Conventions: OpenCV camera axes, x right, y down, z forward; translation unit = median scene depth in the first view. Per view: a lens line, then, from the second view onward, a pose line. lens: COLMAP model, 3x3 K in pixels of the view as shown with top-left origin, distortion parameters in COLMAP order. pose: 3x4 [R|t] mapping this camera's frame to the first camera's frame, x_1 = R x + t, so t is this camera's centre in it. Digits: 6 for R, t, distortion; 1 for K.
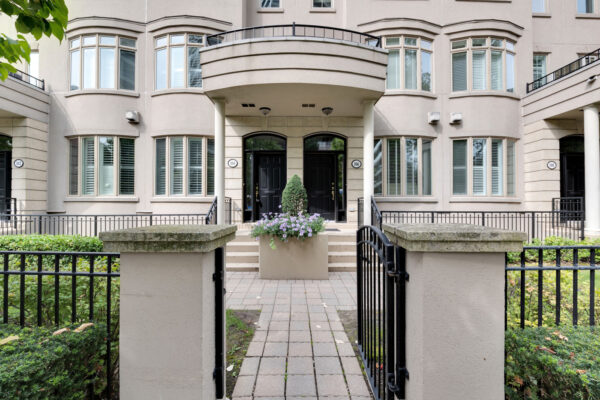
lens RADIAL K [[212.9, 0, 300.0], [0, 212.9, 200.0], [0, 0, 1]] dist [0.001120, 0.000121]
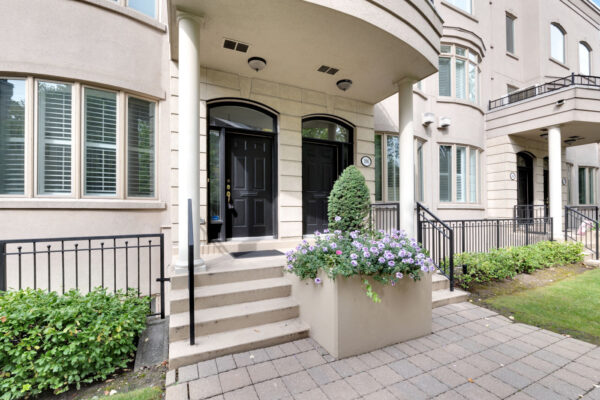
lens RADIAL K [[239.8, 0, 330.5], [0, 239.8, 206.4], [0, 0, 1]] dist [-0.002659, -0.000173]
pose [[0.918469, 0.003095, 0.395481, -0.201316], [-0.004424, 0.999987, 0.002448, -0.002238], [-0.395468, -0.003998, 0.918471, 0.217866]]
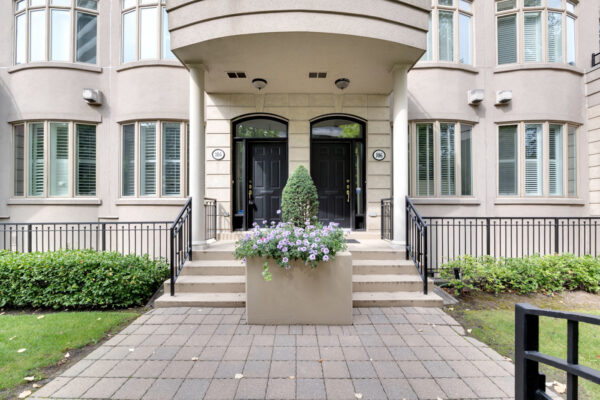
lens RADIAL K [[238.4, 0, 301.6], [0, 238.4, 202.7], [0, 0, 1]] dist [-0.002561, -0.000190]
pose [[0.999966, -0.001953, -0.008059, -0.007660], [0.001975, 0.999995, 0.002604, 0.000060], [0.008054, -0.002620, 0.999964, 0.128931]]
